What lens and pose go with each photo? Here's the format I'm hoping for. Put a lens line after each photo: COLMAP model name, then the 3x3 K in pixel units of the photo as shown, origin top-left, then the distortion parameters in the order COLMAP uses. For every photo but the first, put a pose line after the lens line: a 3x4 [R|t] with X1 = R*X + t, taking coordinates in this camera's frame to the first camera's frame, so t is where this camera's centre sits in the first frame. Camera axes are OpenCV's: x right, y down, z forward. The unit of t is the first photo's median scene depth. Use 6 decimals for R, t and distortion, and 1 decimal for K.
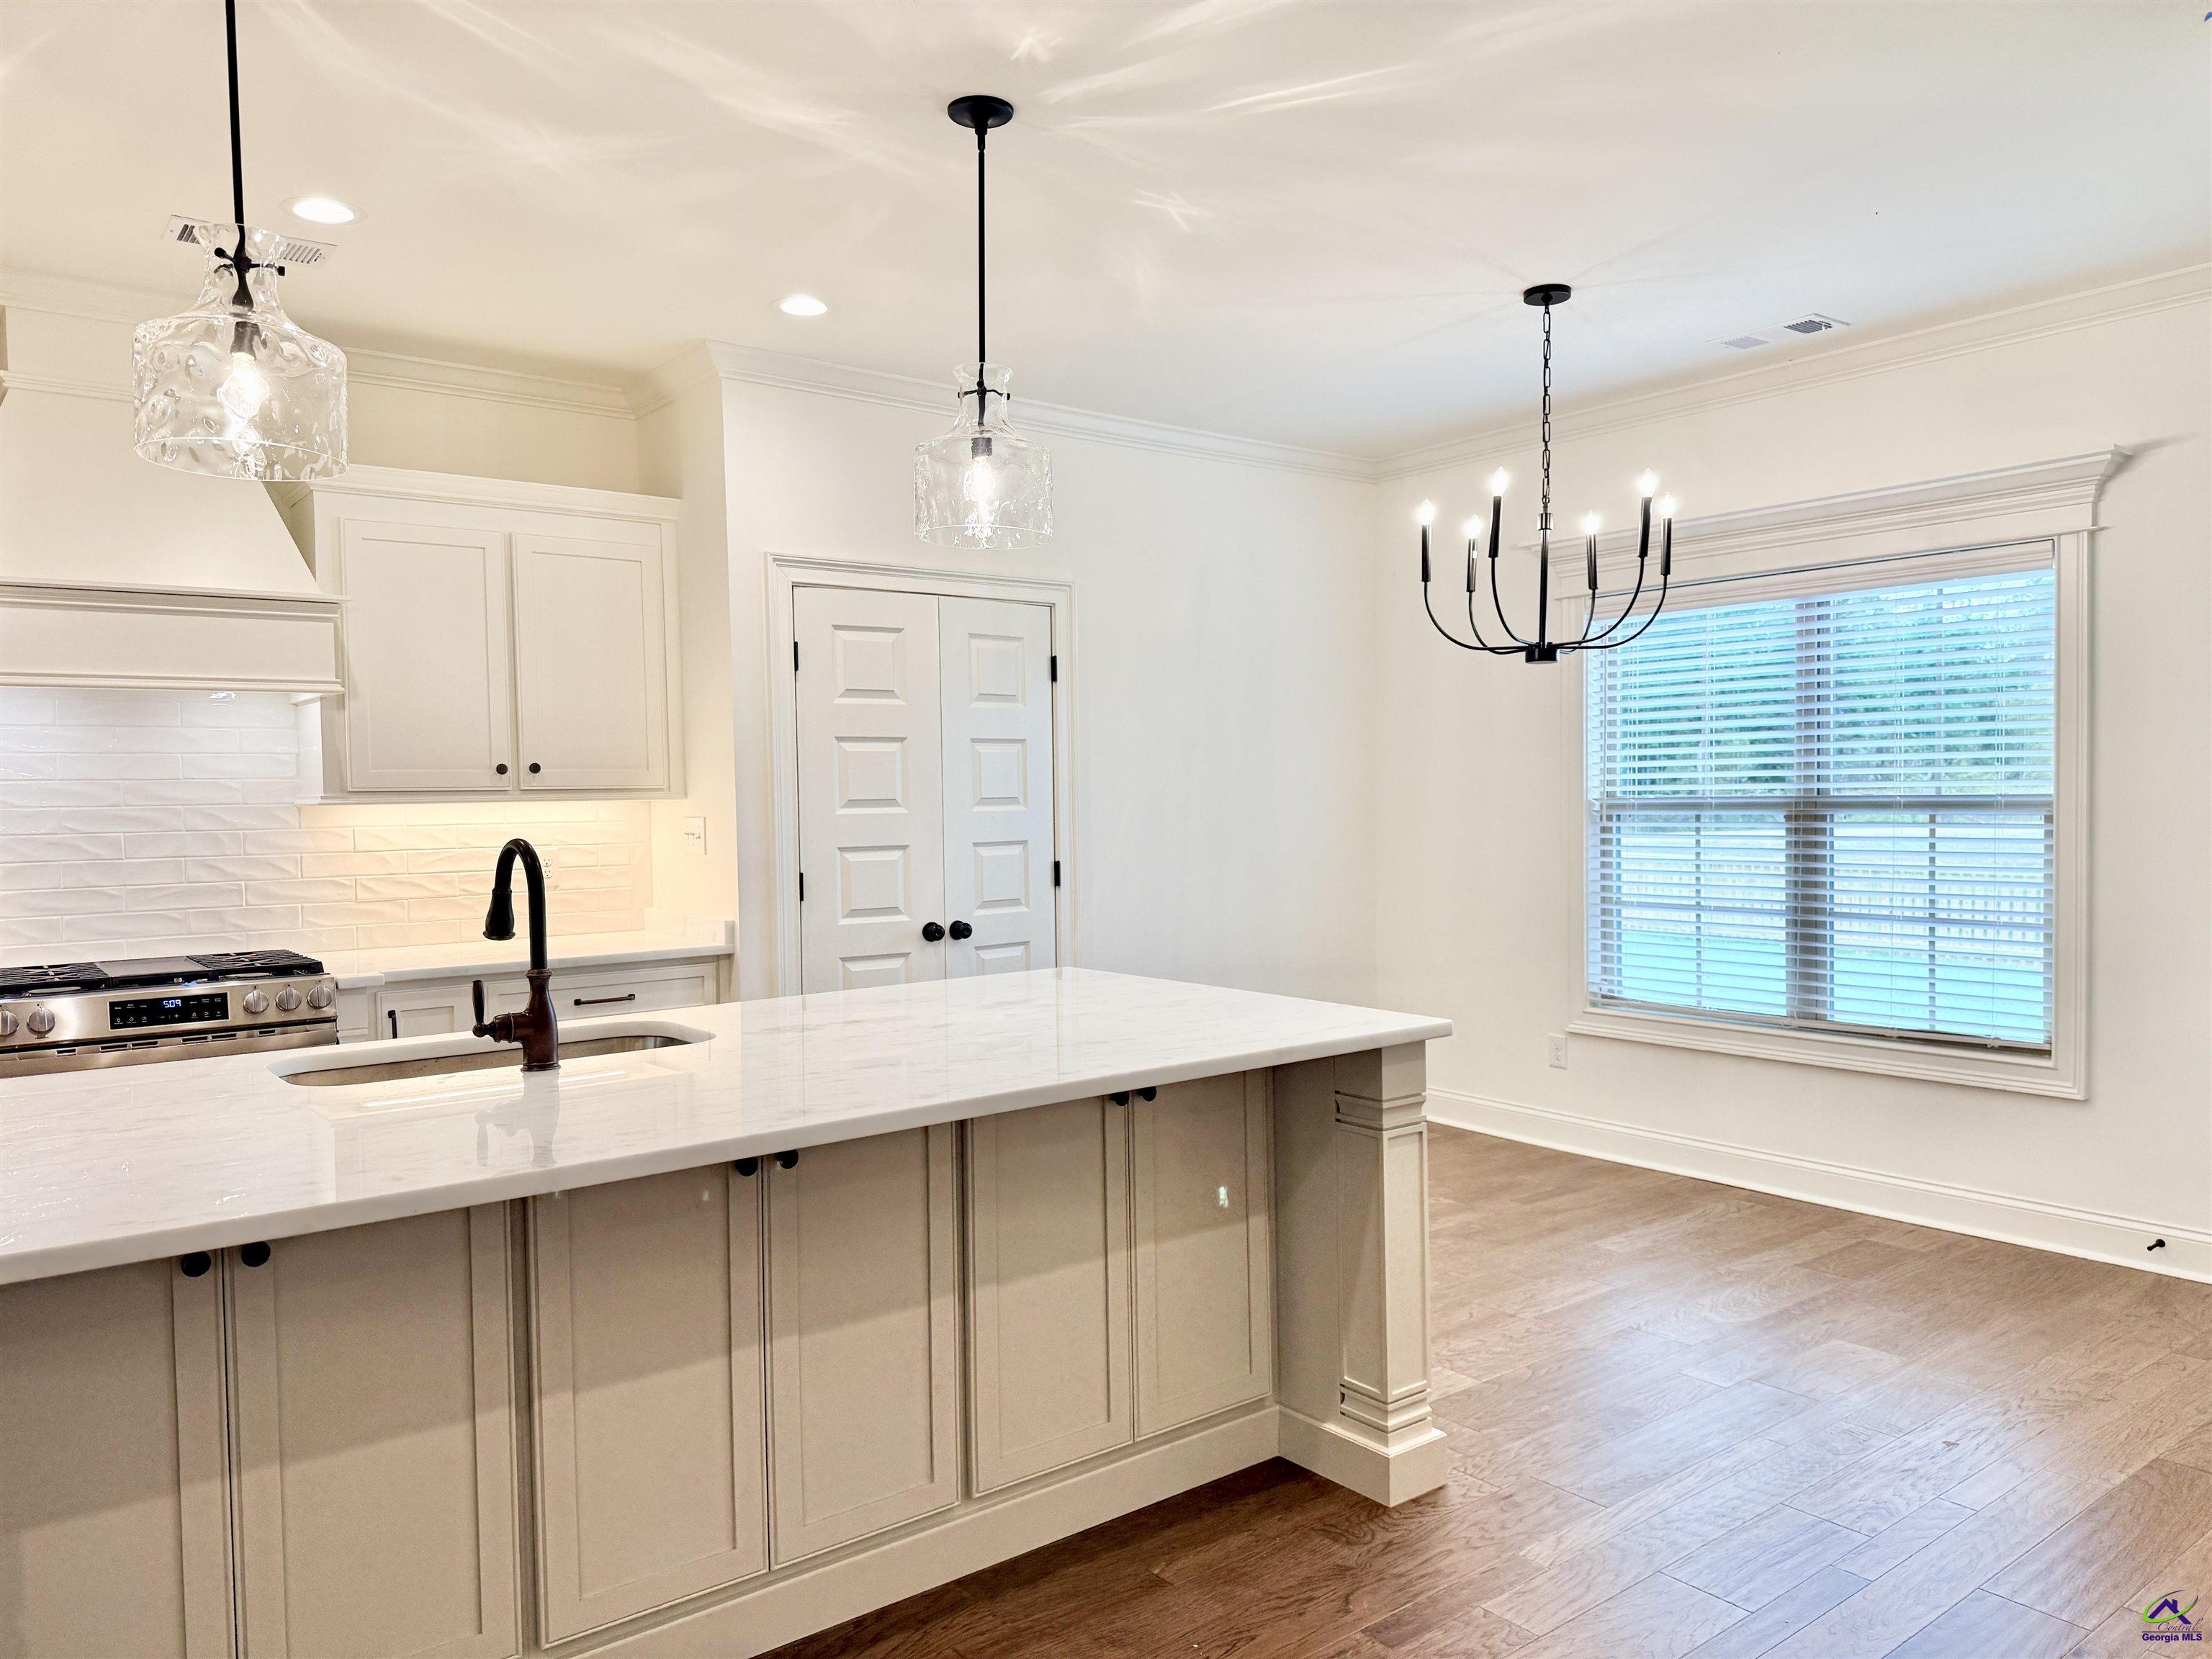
lens RADIAL K [[1545.4, 0, 1118.2], [0, 1545.4, 839.0], [0, 0, 1]] dist [0.088924, -0.139114]
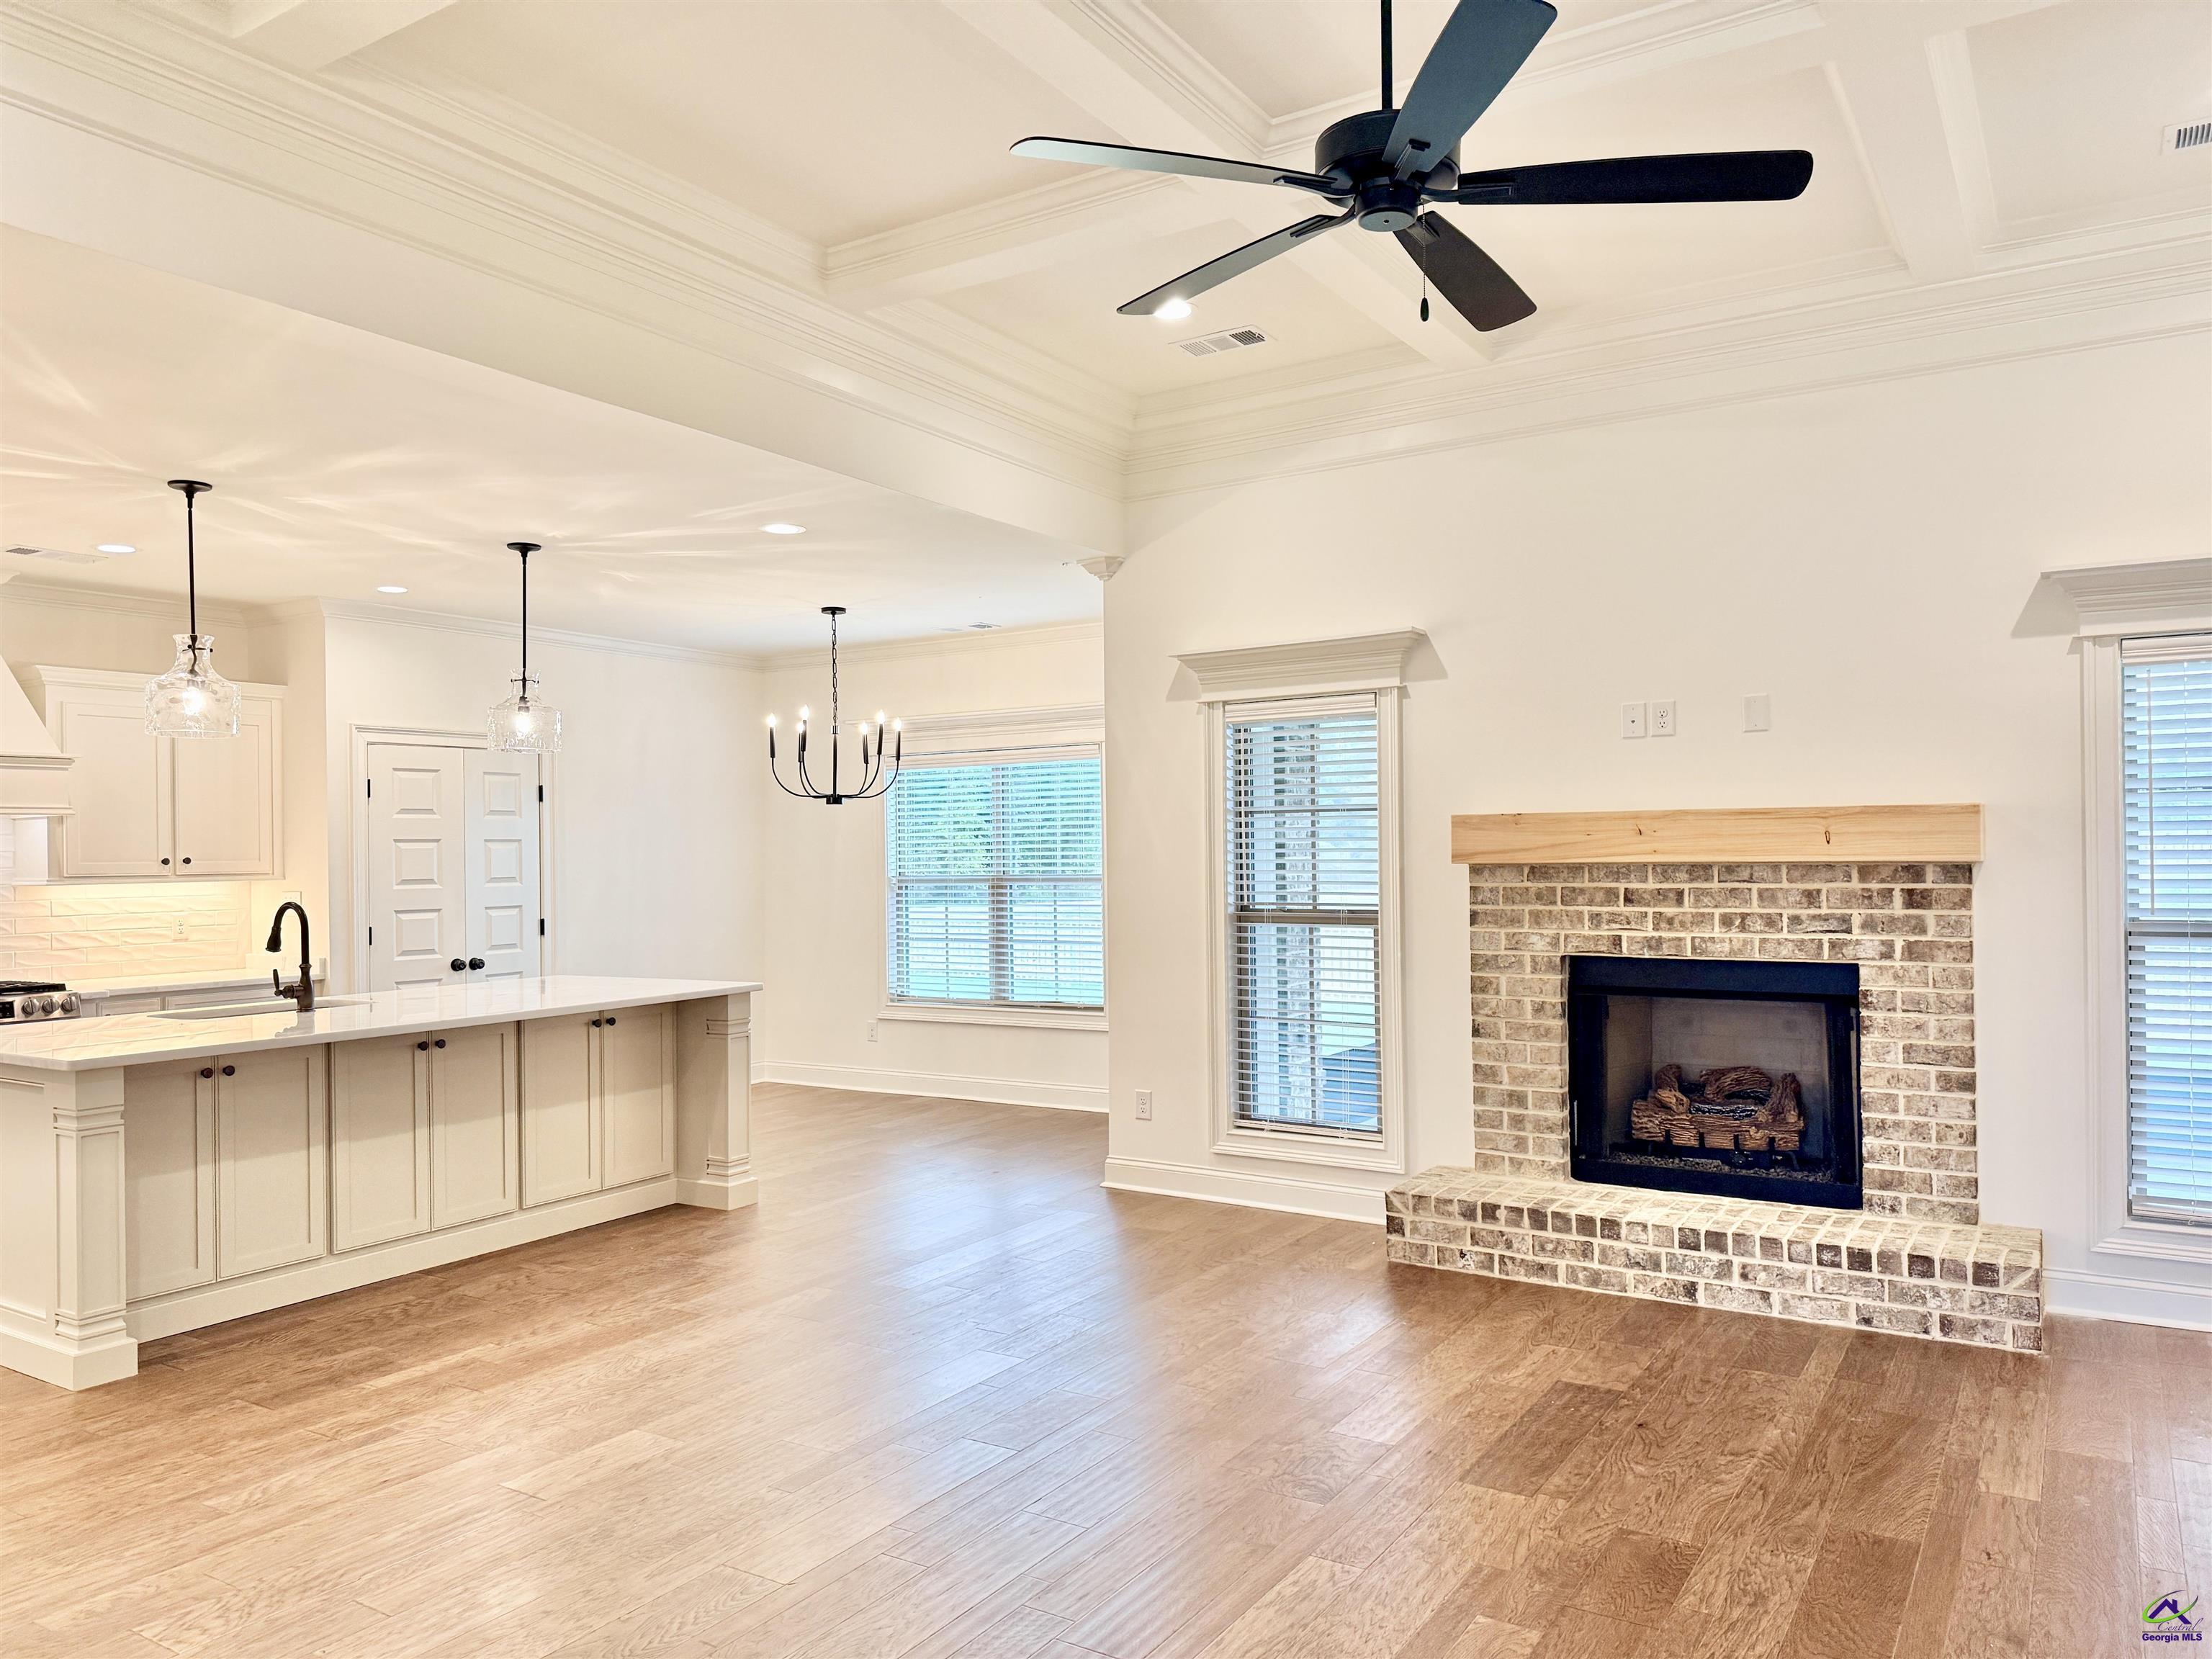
lens RADIAL K [[1545.4, 0, 1118.2], [0, 1545.4, 839.0], [0, 0, 1]] dist [0.088924, -0.139114]
pose [[0.941025, 0.003709, 0.338317, -0.031426], [0.011423, 0.999022, -0.042725, 0.009725], [-0.338144, 0.044070, 0.940062, -0.777827]]
